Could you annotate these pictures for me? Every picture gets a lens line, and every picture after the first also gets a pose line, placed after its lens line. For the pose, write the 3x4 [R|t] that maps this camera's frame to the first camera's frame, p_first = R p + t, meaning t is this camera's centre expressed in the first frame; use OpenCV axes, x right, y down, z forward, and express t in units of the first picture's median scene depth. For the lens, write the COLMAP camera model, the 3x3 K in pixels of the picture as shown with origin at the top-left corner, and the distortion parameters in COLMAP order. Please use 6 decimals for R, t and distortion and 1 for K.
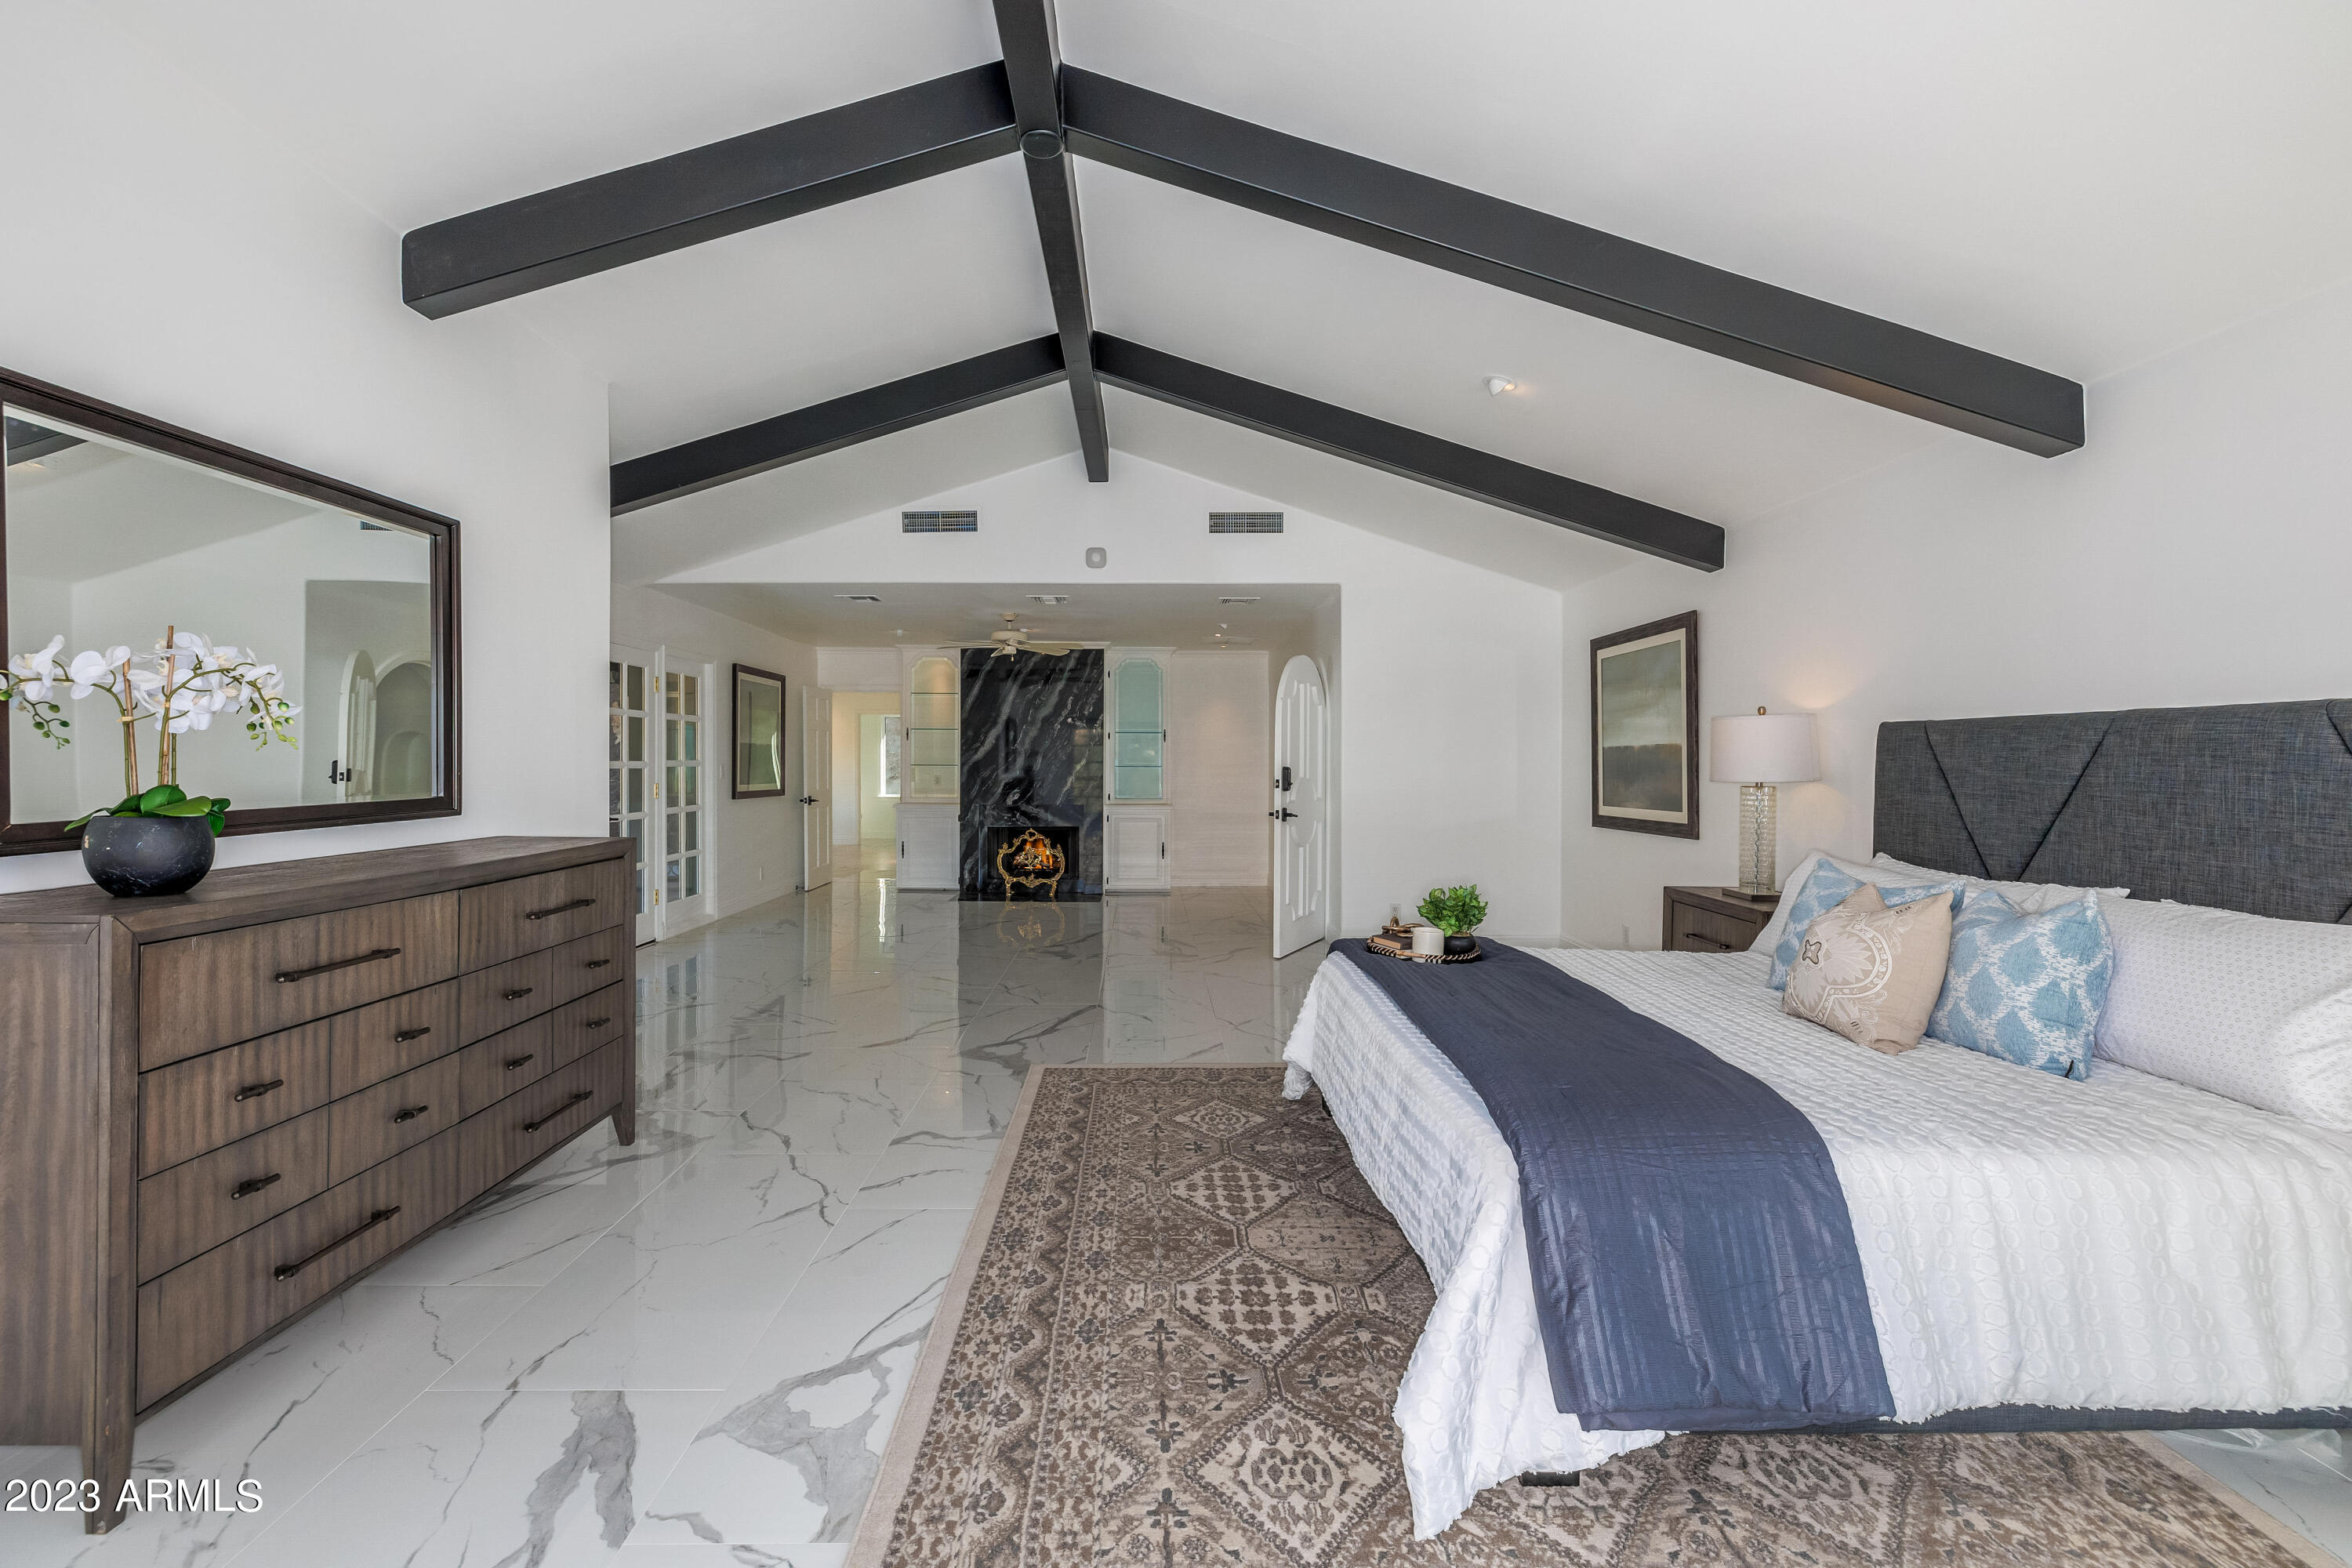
lens RADIAL K [[995.8, 0, 1173.9], [0, 995.8, 772.7], [0, 0, 1]] dist [0.004167, 0.000375]
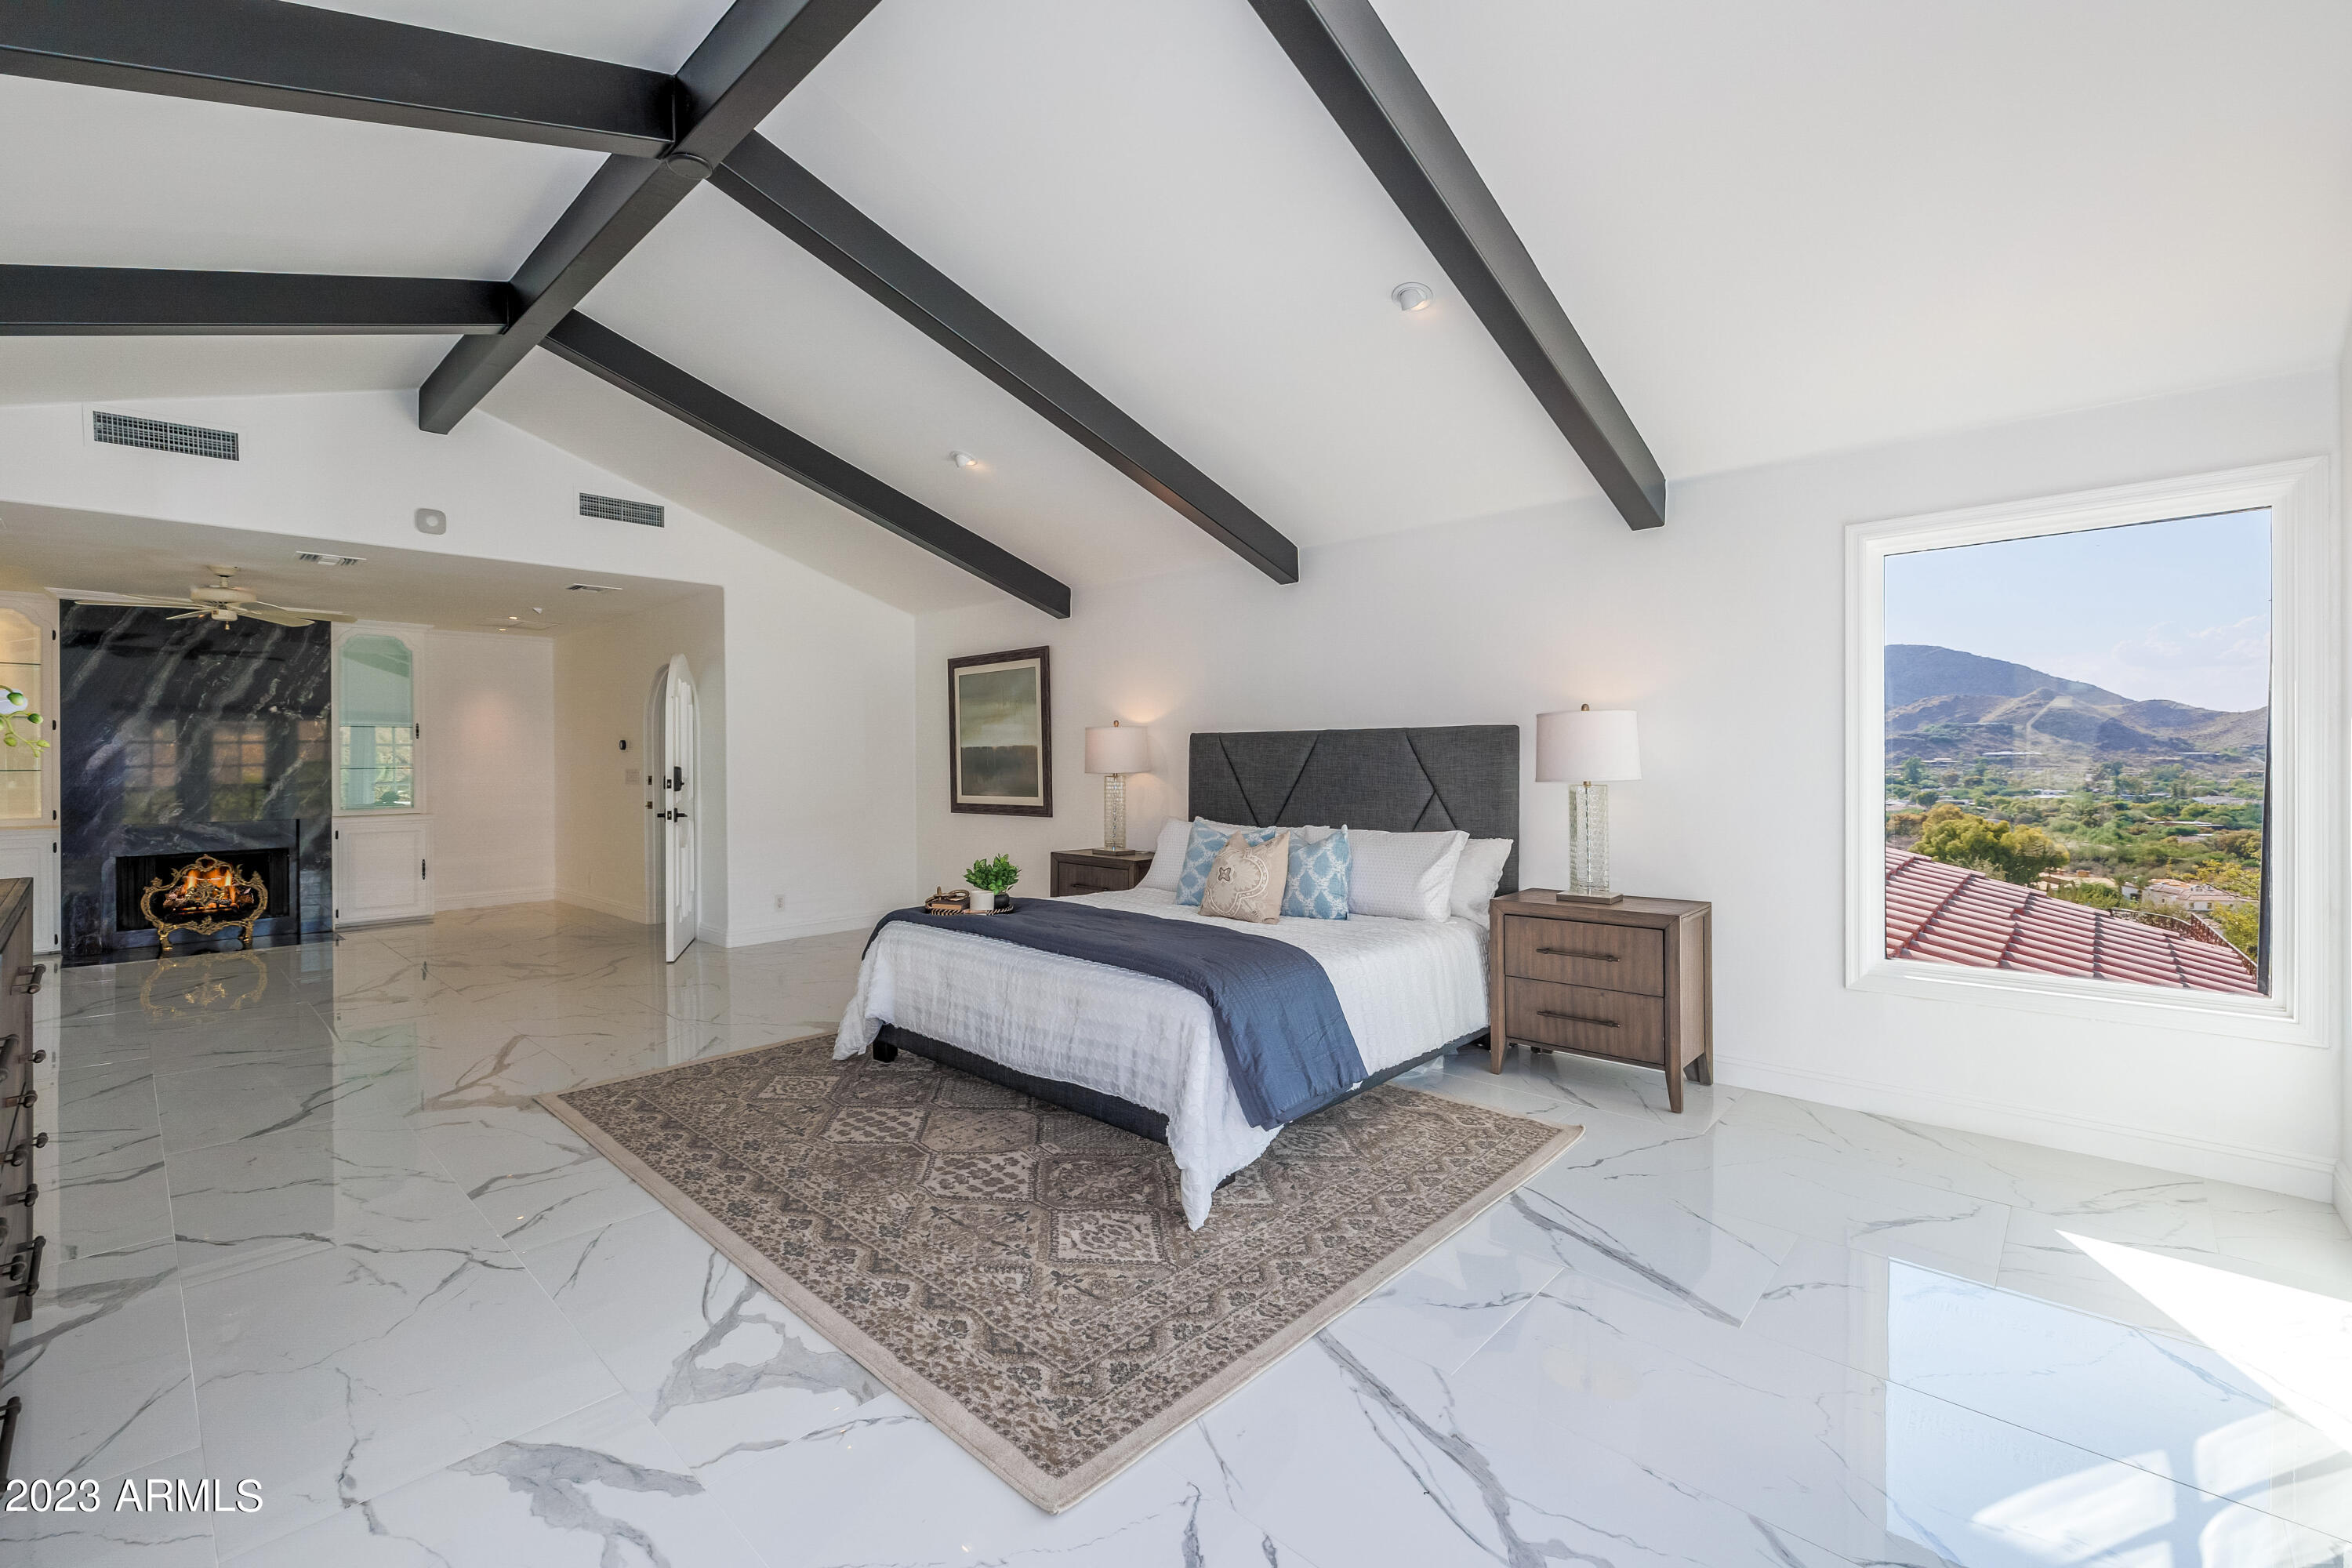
lens RADIAL K [[995.8, 0, 1161.5], [0, 995.8, 771.9], [0, 0, 1]] dist [0.004167, 0.000375]
pose [[0.696982, -0.016653, 0.716895, -0.499588], [0.014486, 0.999853, 0.009142, -0.005071], [-0.716942, 0.004013, 0.697121, -0.060908]]
